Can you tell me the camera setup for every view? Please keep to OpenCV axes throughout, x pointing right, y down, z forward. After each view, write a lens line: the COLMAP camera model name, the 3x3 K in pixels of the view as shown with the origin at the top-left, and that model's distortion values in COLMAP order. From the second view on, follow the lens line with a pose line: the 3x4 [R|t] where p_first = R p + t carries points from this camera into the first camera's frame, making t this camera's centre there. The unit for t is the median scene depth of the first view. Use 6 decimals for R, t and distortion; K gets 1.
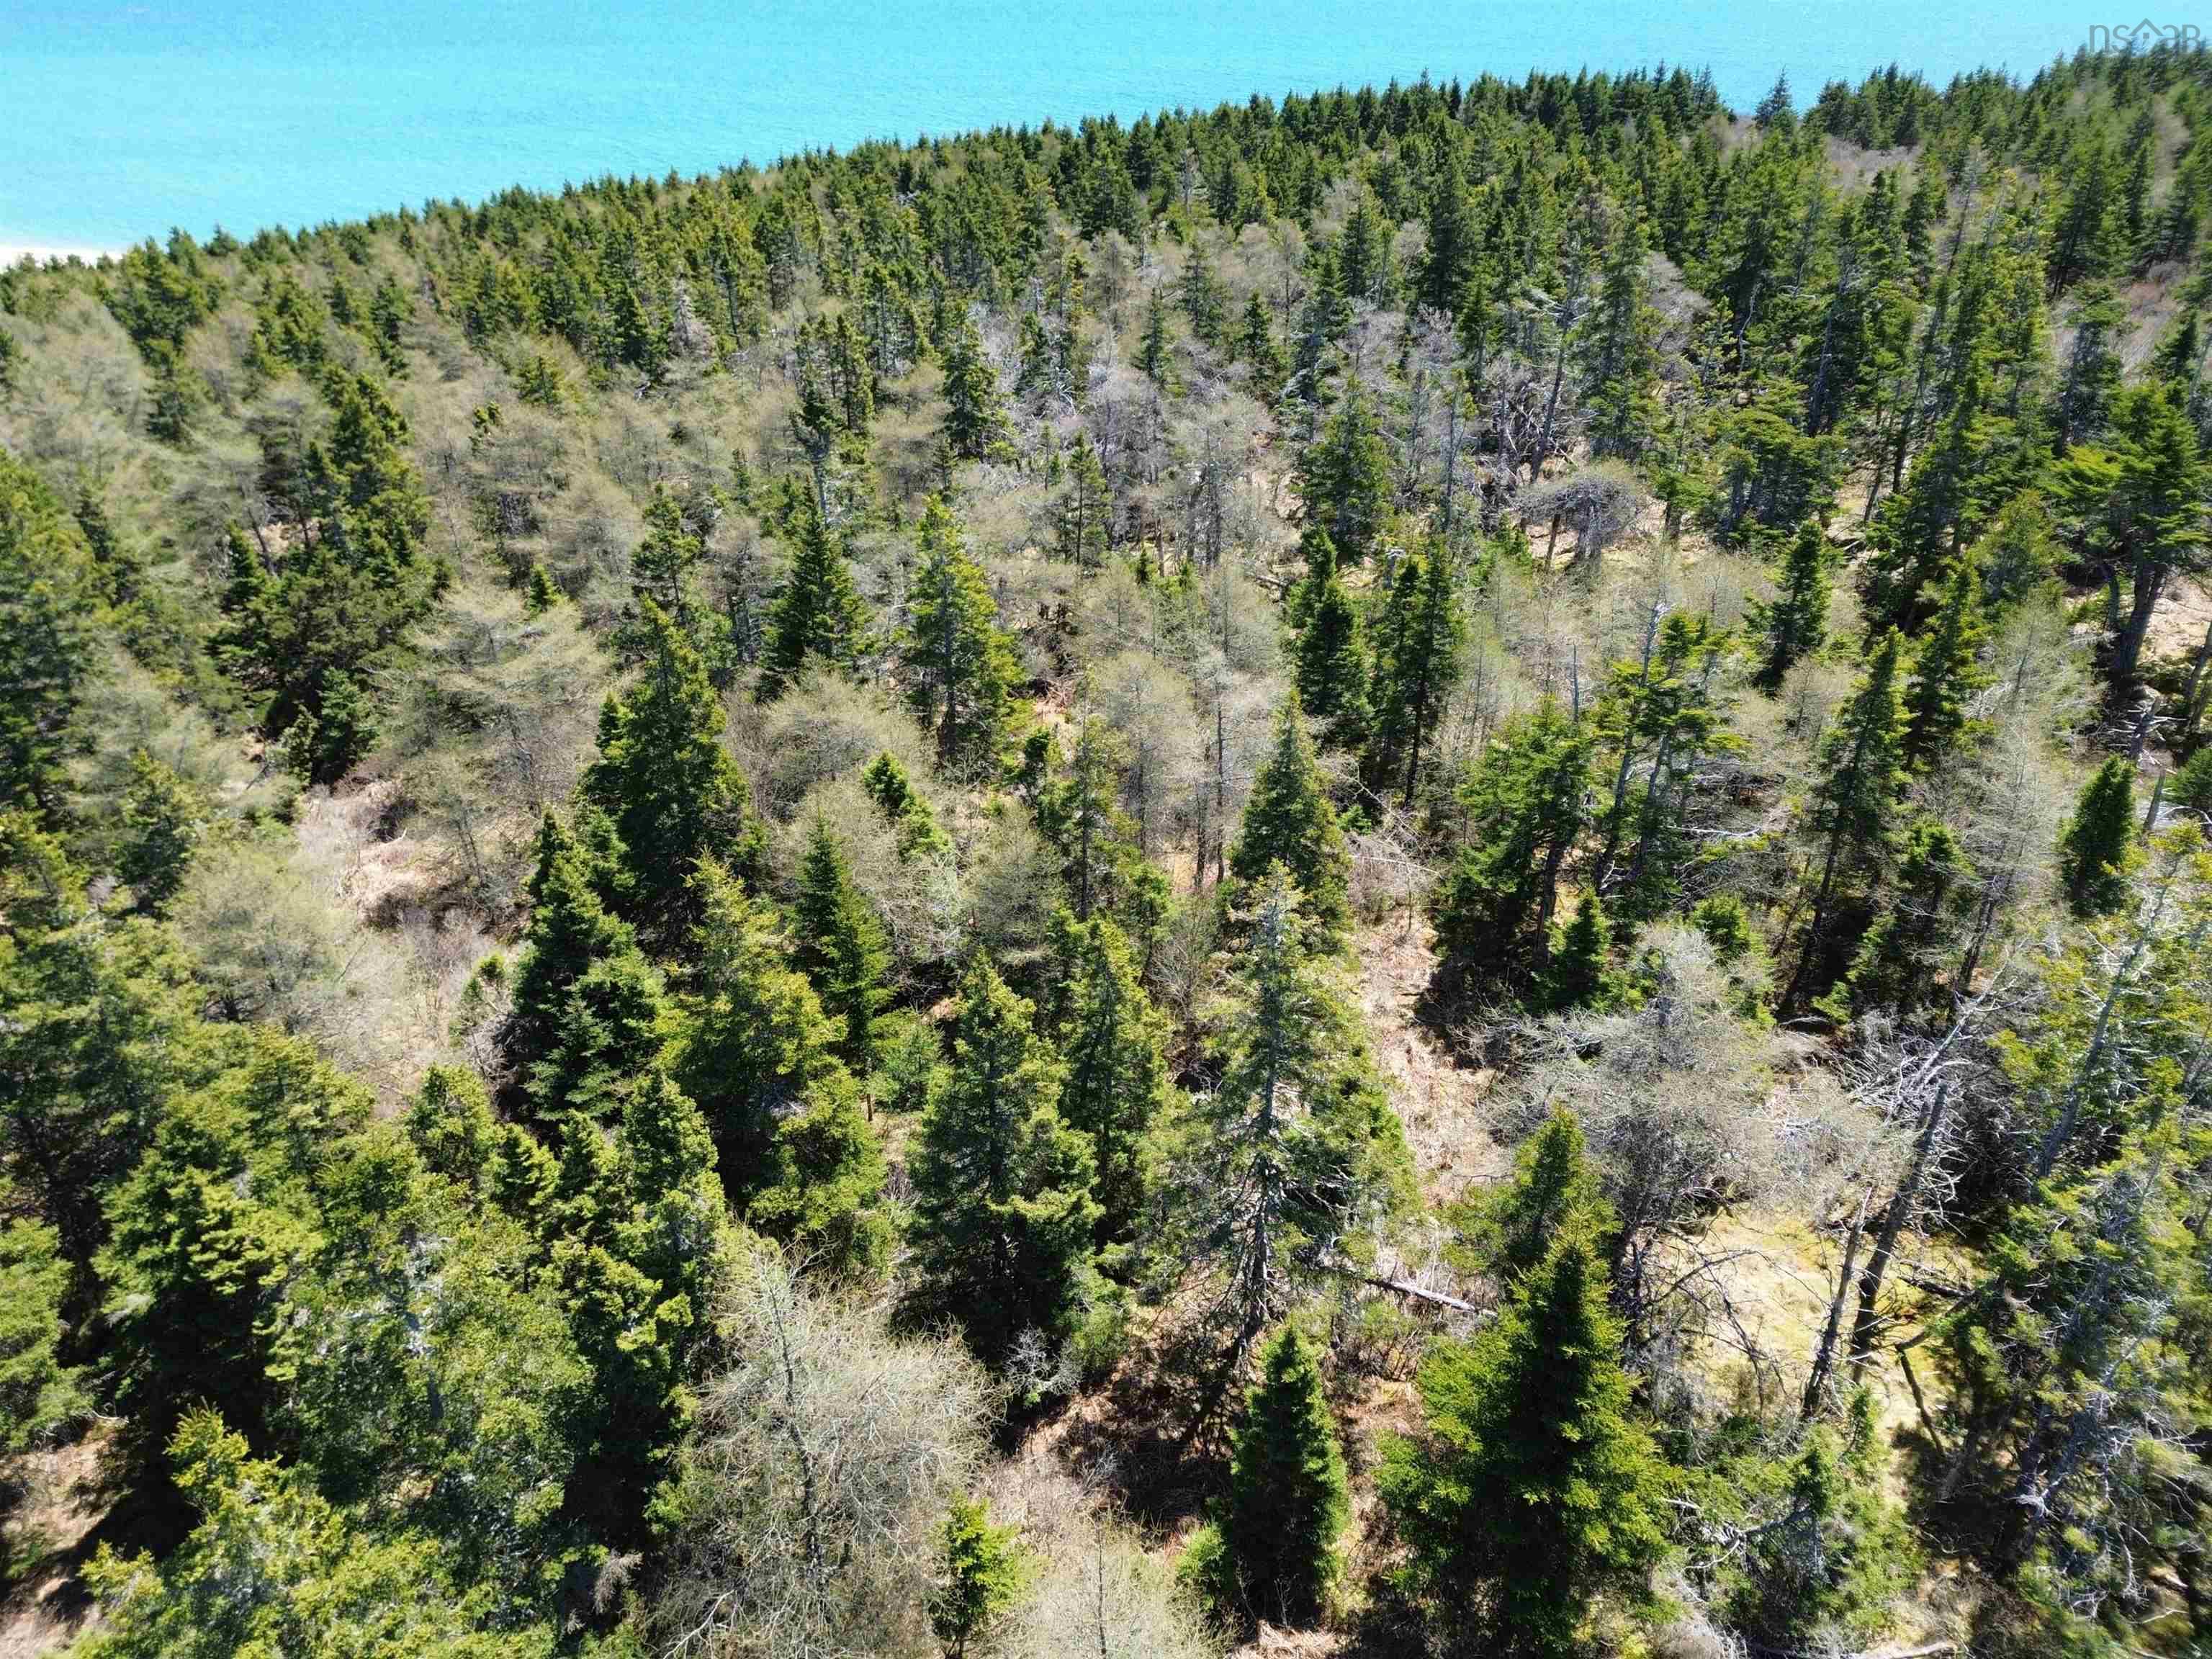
lens RADIAL K [[1521.0, 0, 1107.1], [0, 1521.0, 831.8], [0, 0, 1]] dist [0.048127, -0.049227]
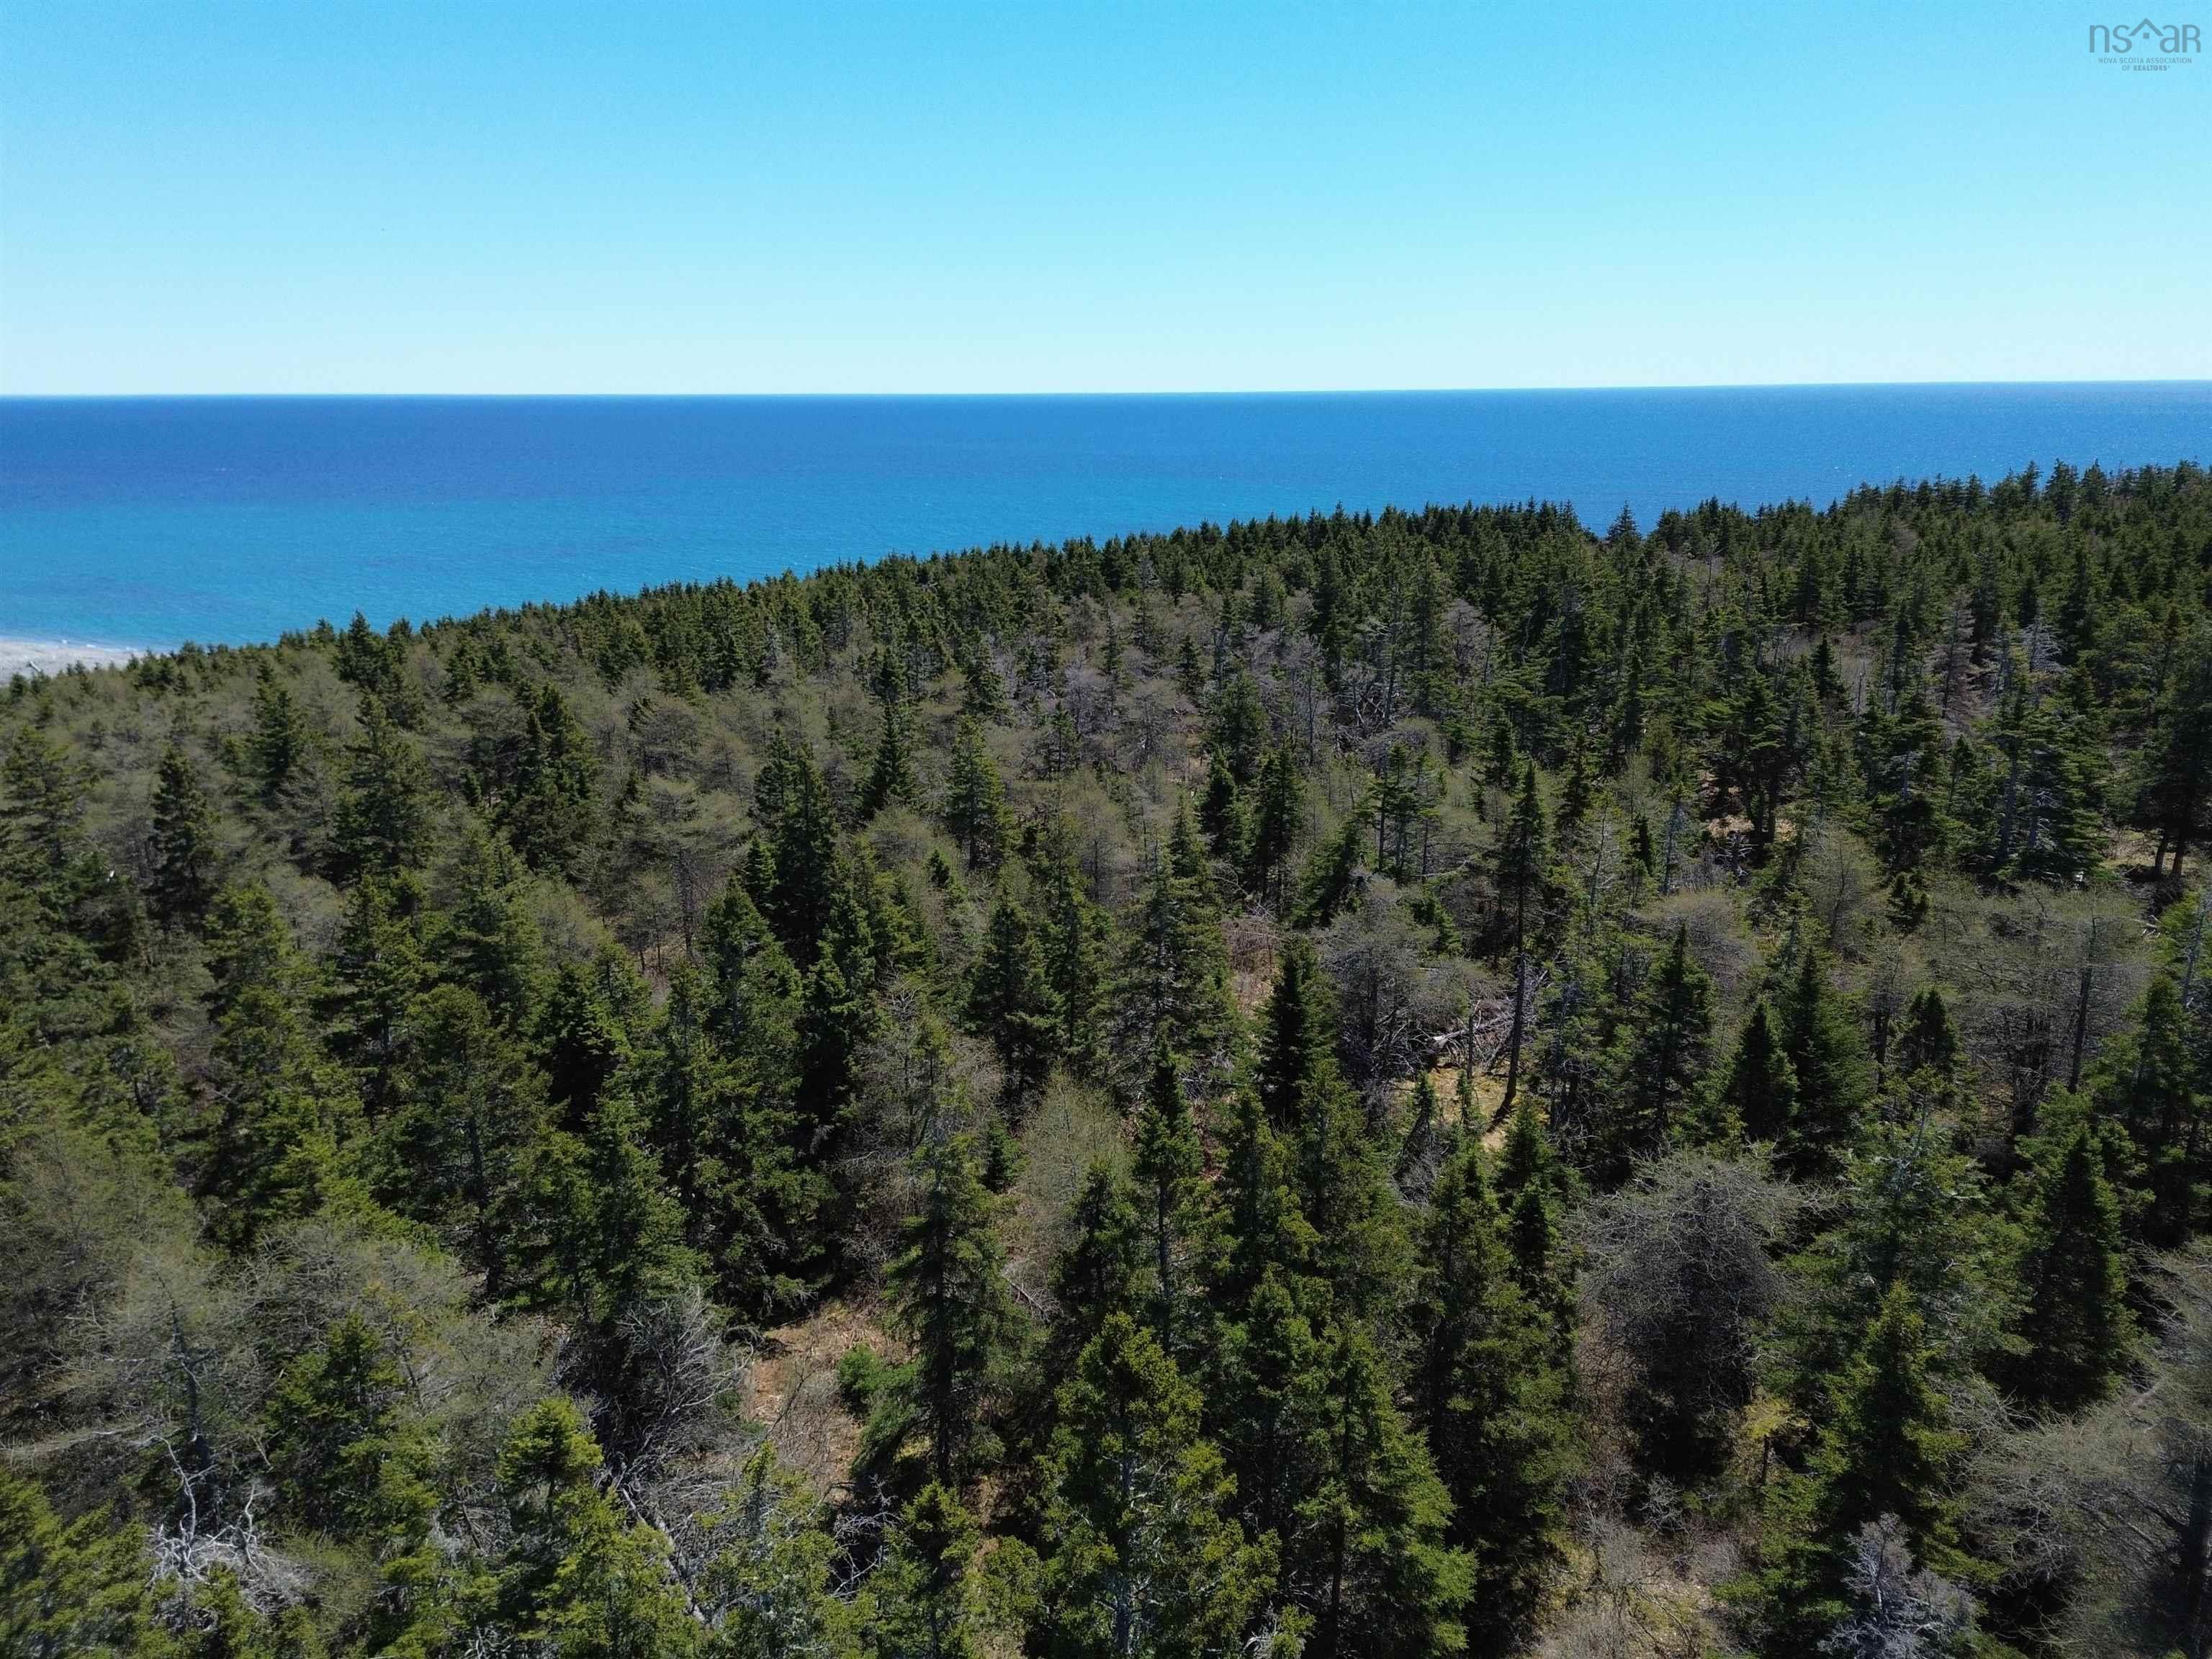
lens RADIAL K [[1521.0, 0, 1108.6], [0, 1521.0, 829.5], [0, 0, 1]] dist [0.048127, -0.049227]
pose [[0.999925, -0.004117, 0.011523, 0.008411], [0.006939, 0.966424, -0.256858, 0.160540], [-0.010078, 0.256919, 0.966380, -0.265575]]
